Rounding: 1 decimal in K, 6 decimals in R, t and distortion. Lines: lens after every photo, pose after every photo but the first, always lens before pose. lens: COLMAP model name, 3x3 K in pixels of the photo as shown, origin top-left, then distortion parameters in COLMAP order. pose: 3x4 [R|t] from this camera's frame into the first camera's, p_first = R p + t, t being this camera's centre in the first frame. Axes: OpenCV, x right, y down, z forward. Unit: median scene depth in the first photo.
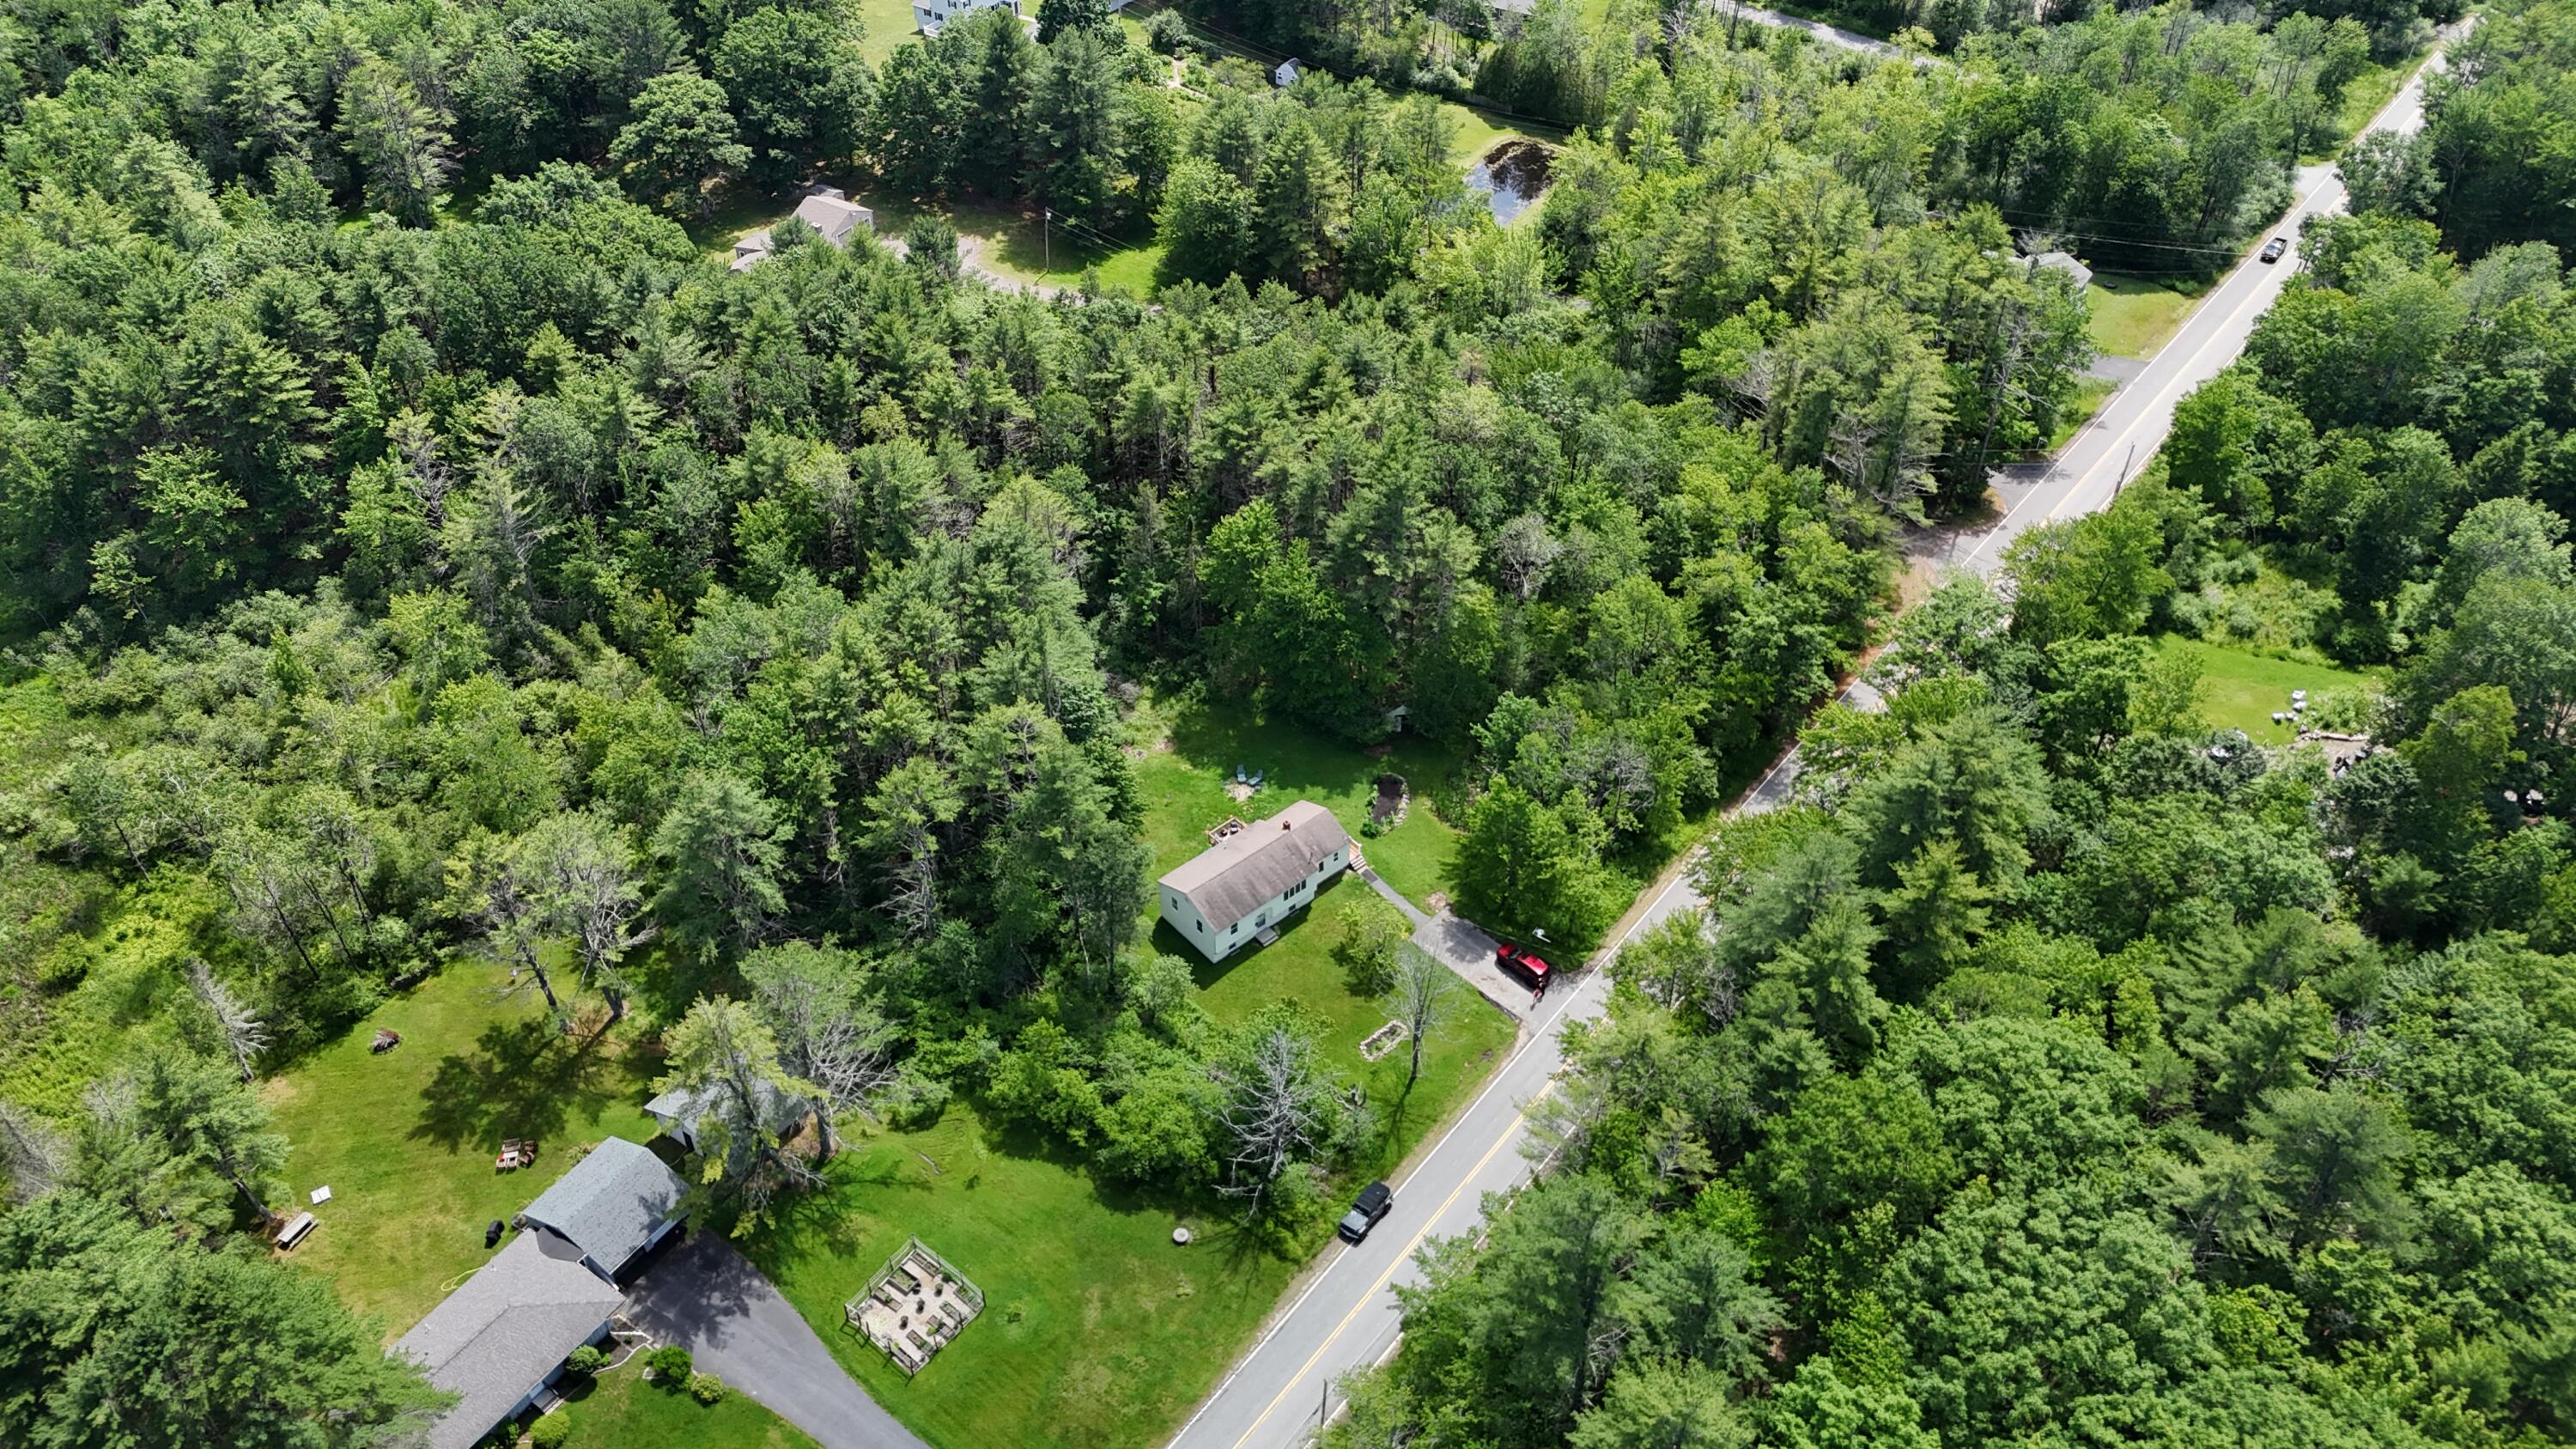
lens RADIAL K [[1889.2, 0, 1288.0], [0, 1889.2, 724.5], [0, 0, 1]] dist [0.111583, -0.163612]
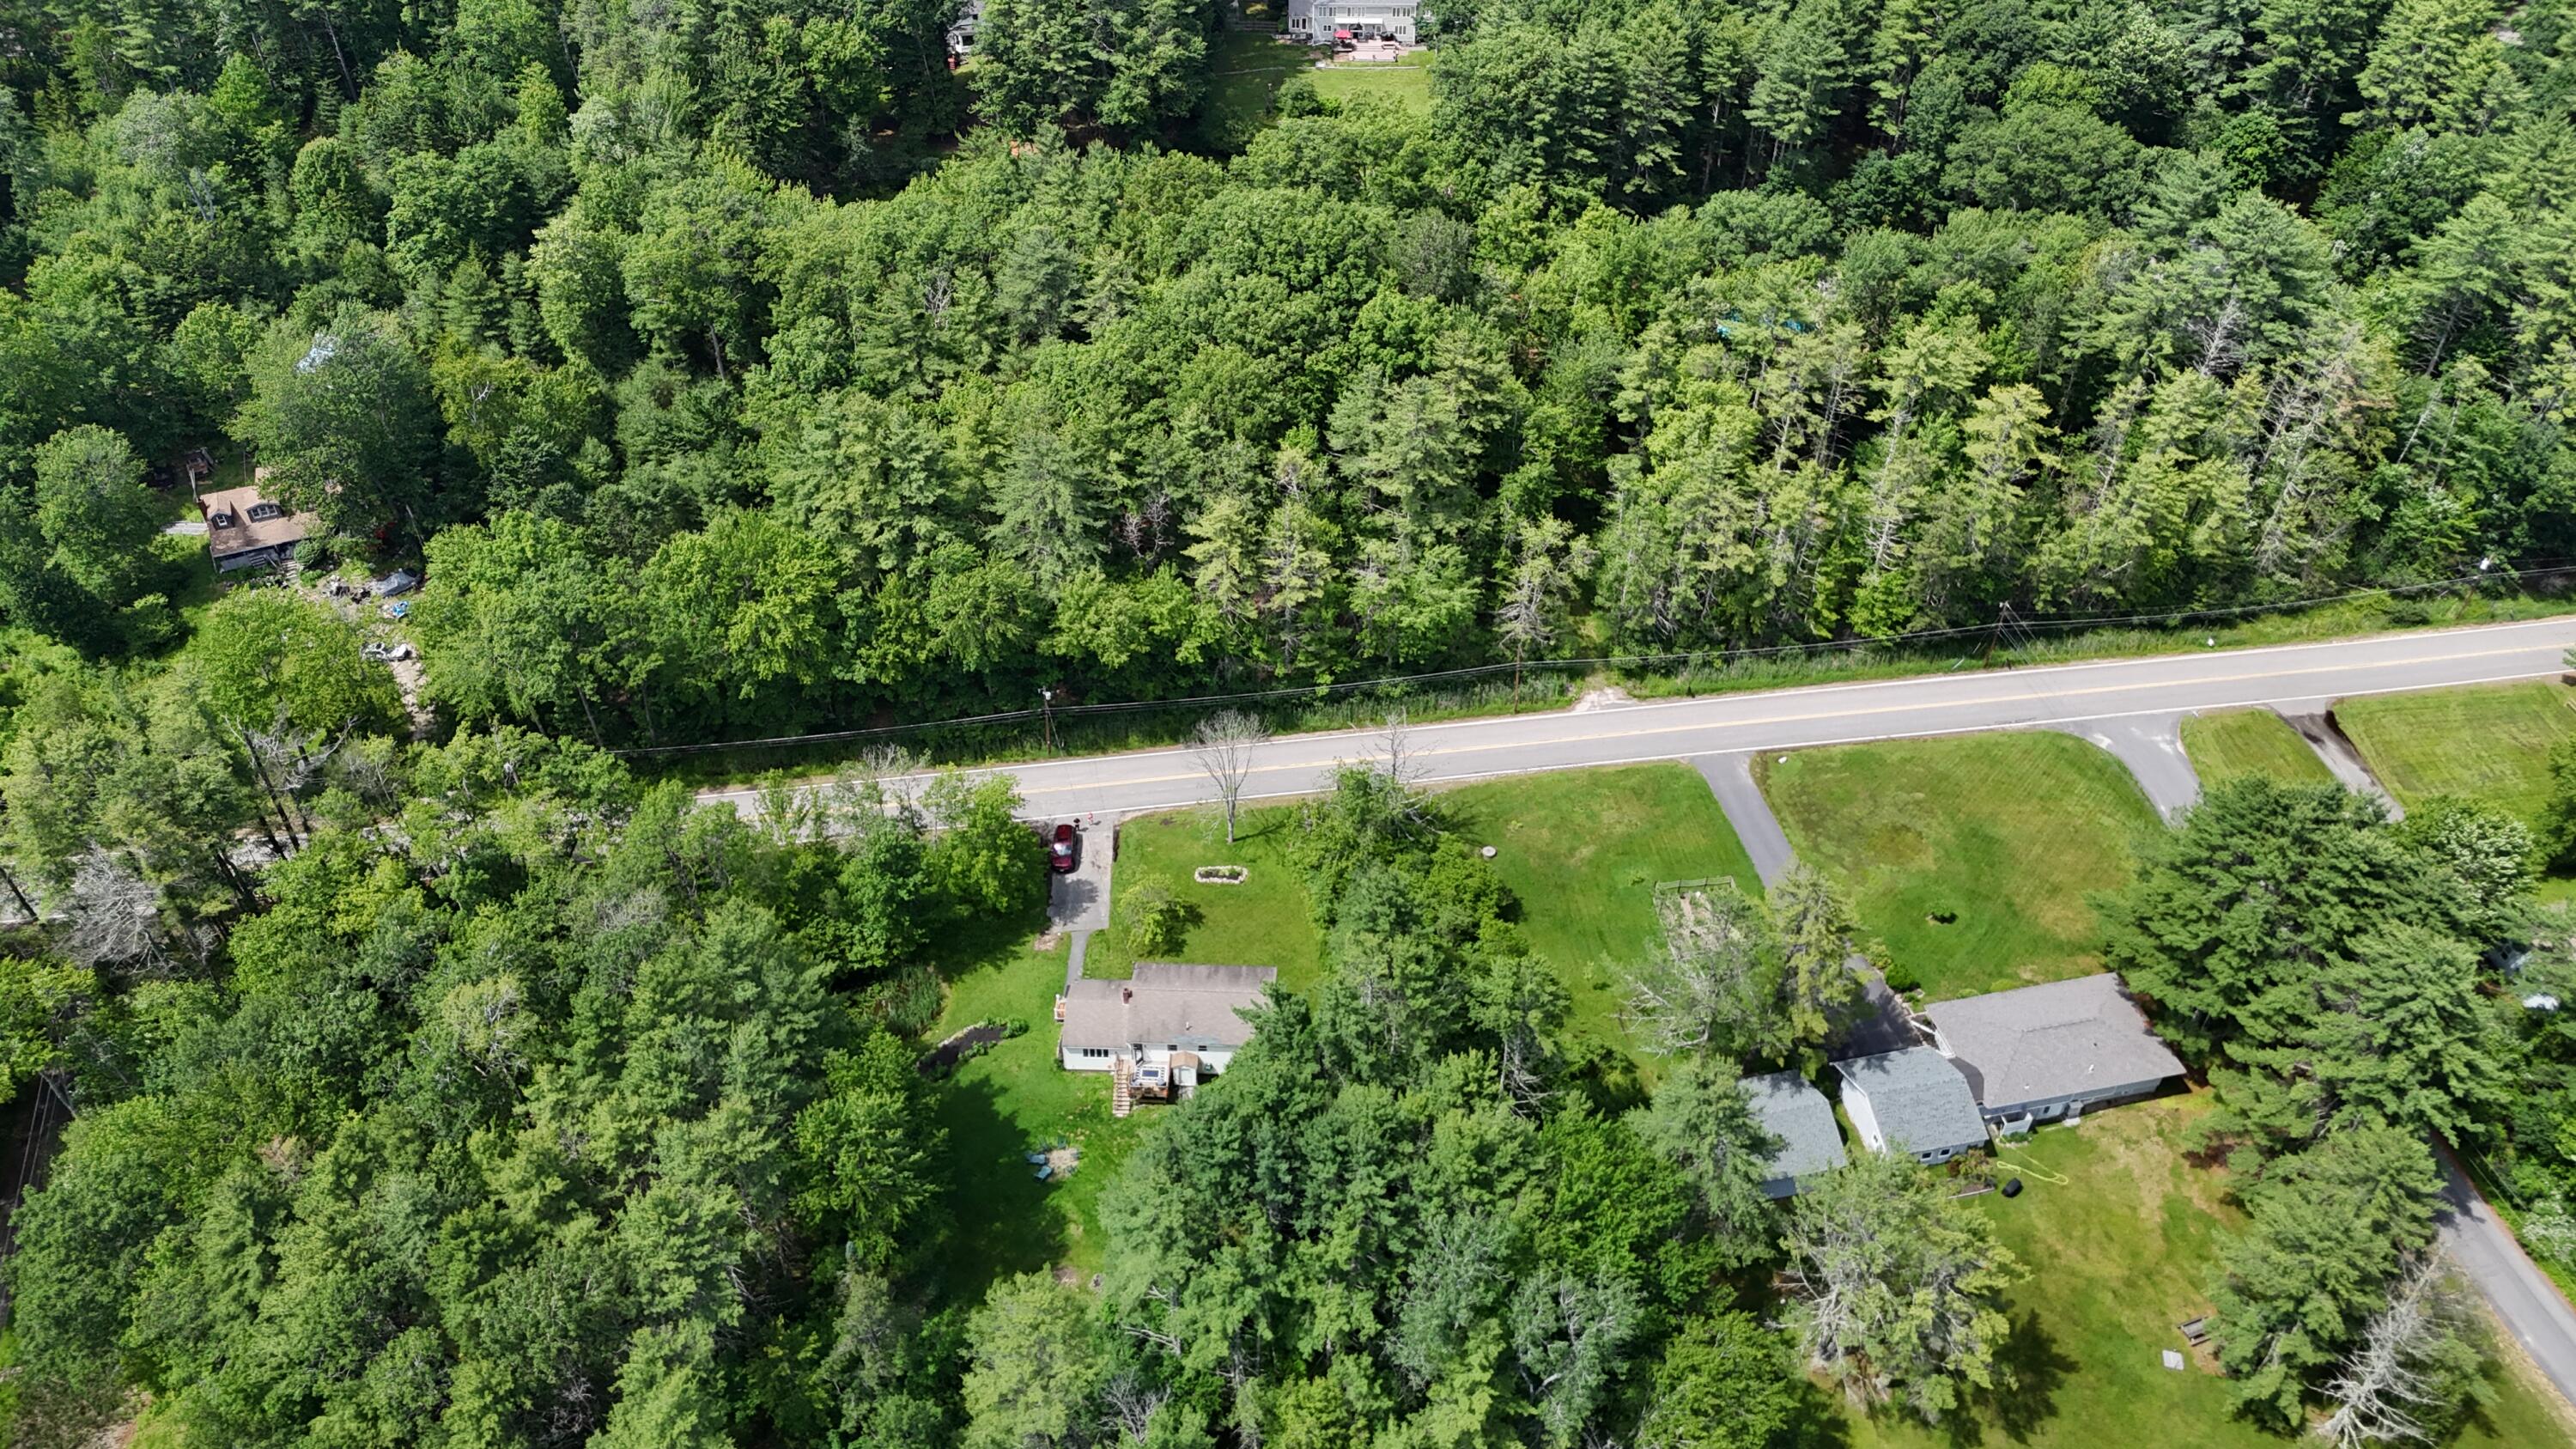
lens RADIAL K [[1889.2, 0, 1288.0], [0, 1889.2, 724.5], [0, 0, 1]] dist [0.111583, -0.163612]
pose [[-0.725842, -0.448128, 0.521857, -0.475753], [0.447437, 0.268637, 0.853015, -0.723192], [-0.522450, 0.852652, 0.005521, 0.847094]]
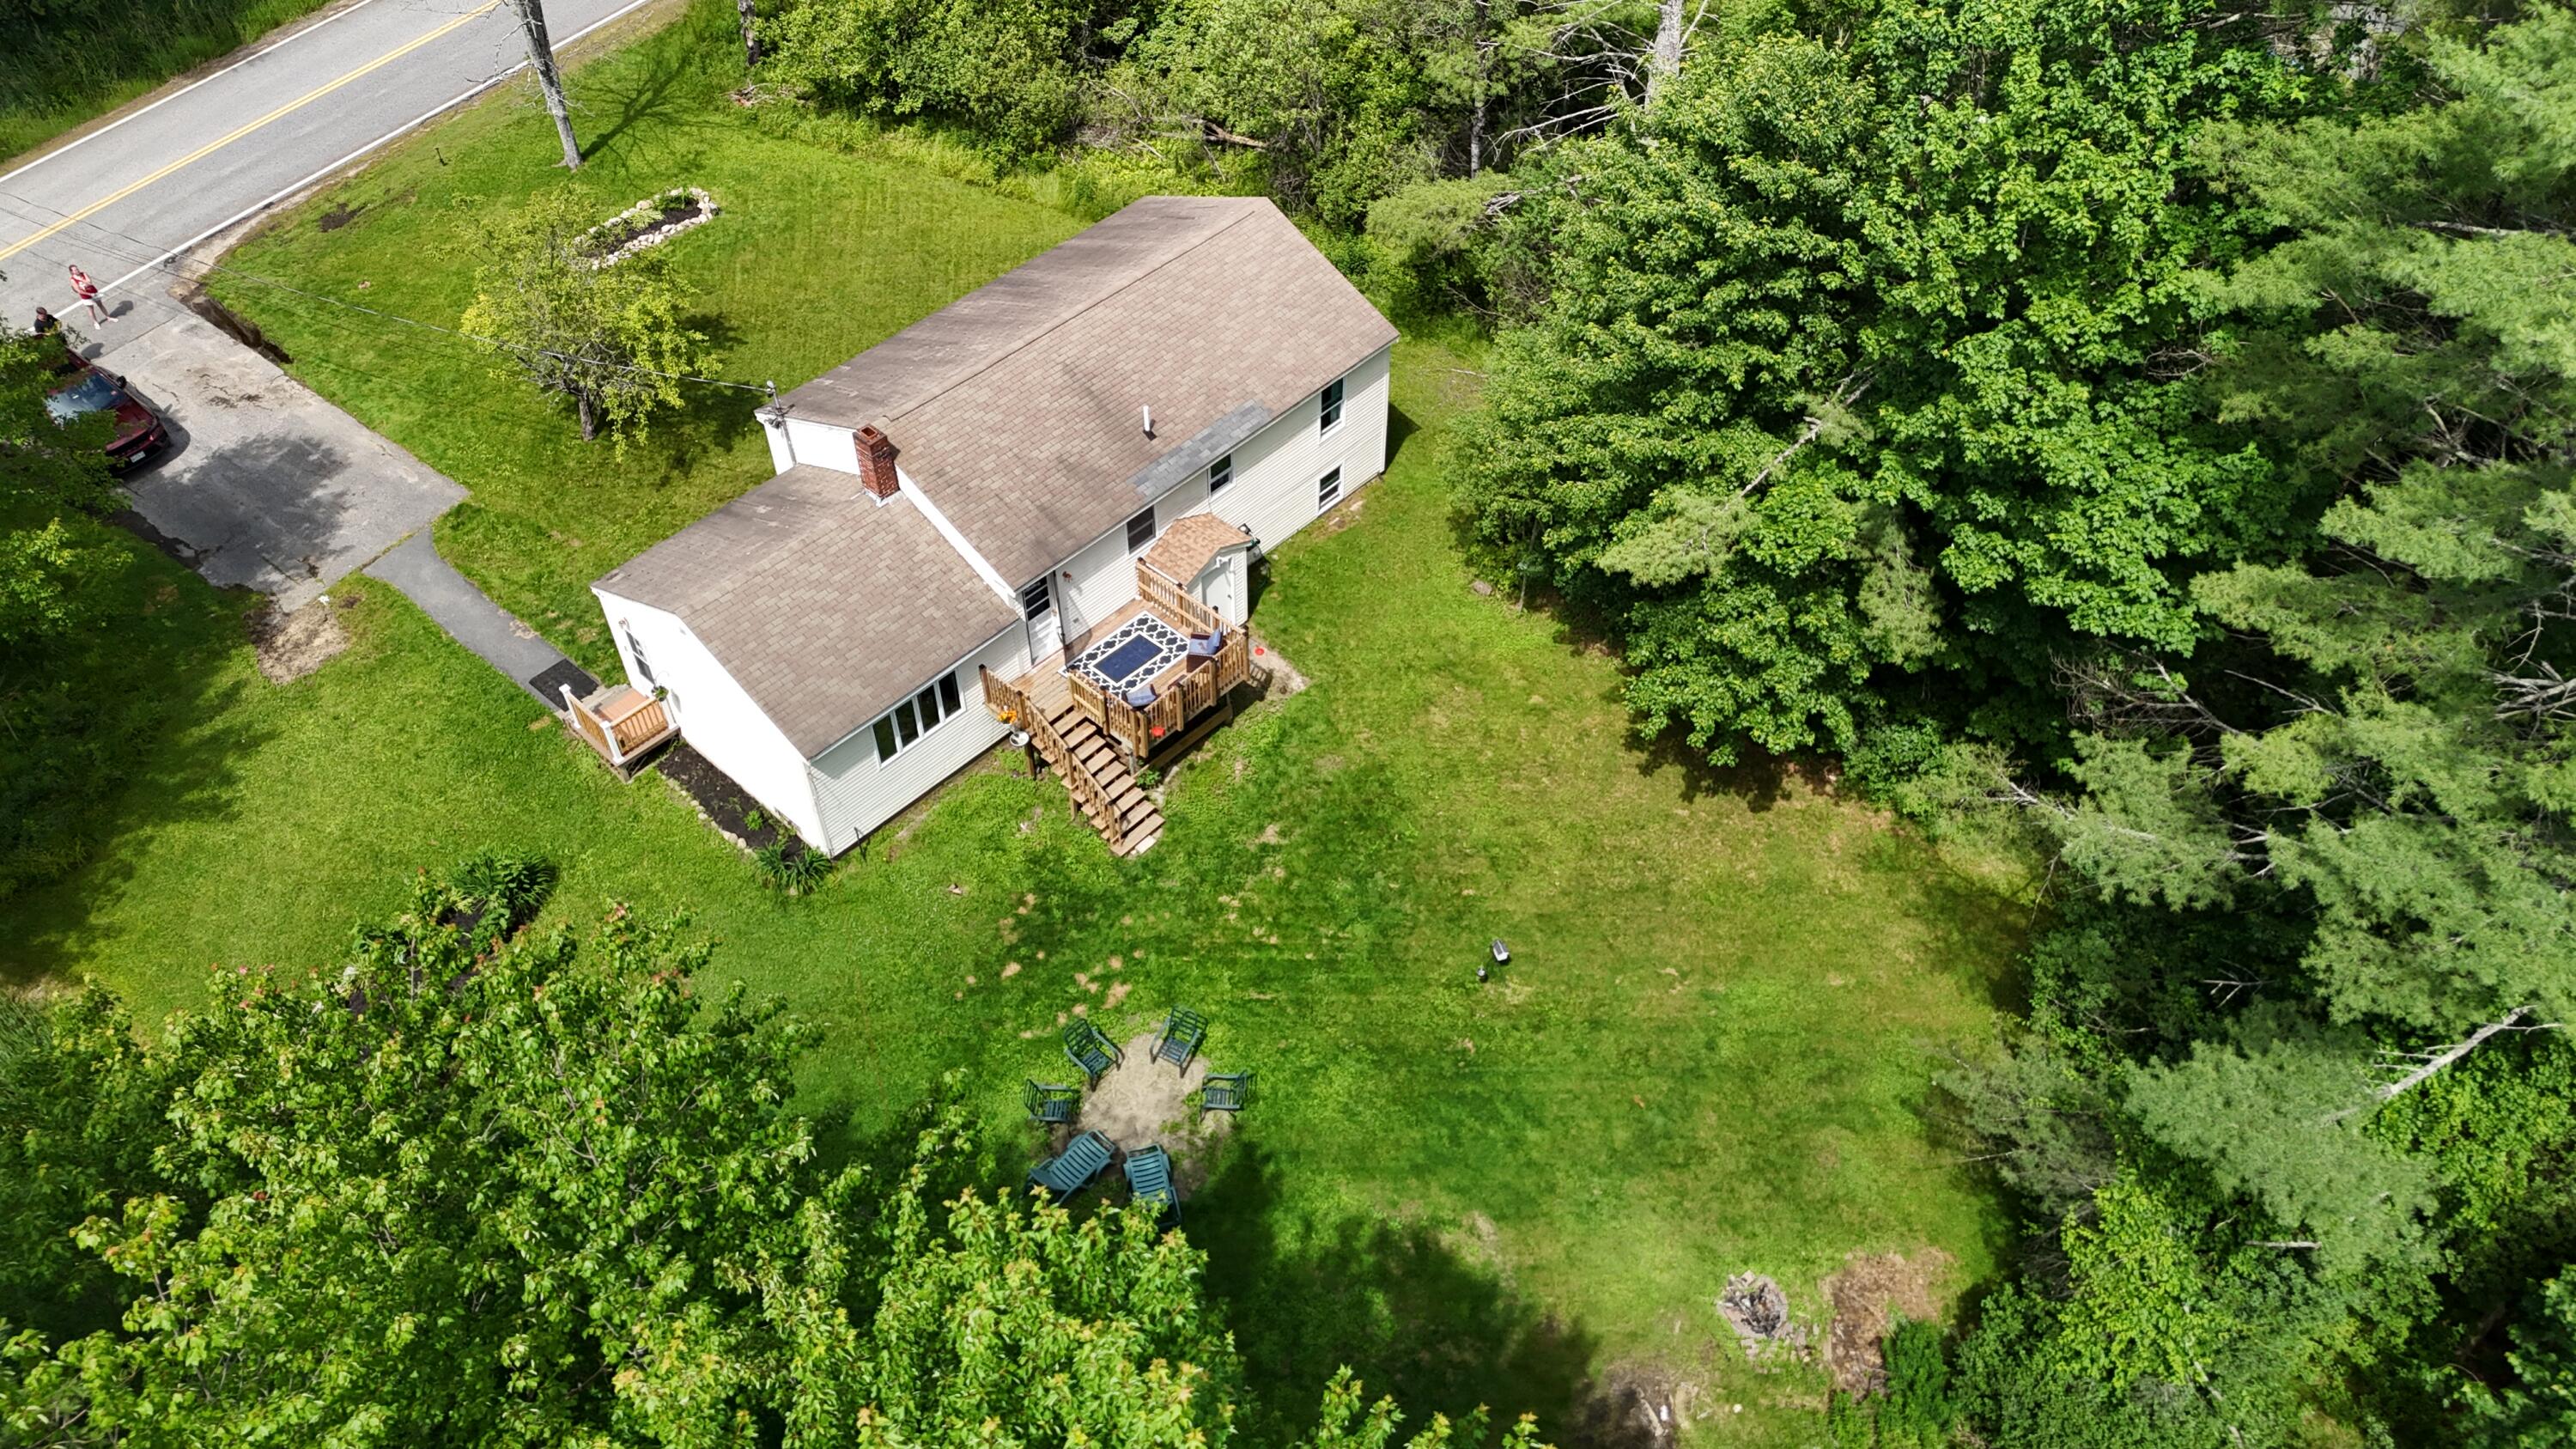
lens RADIAL K [[1899.7, 0, 1291.5], [0, 1899.7, 723.4], [0, 0, 1]] dist [0.064925, -0.040255]
pose [[-0.994231, 0.083361, -0.067496, -0.032473], [-0.062762, 0.058159, 0.996333, -0.171168], [0.086981, 0.994821, -0.052591, 1.051458]]
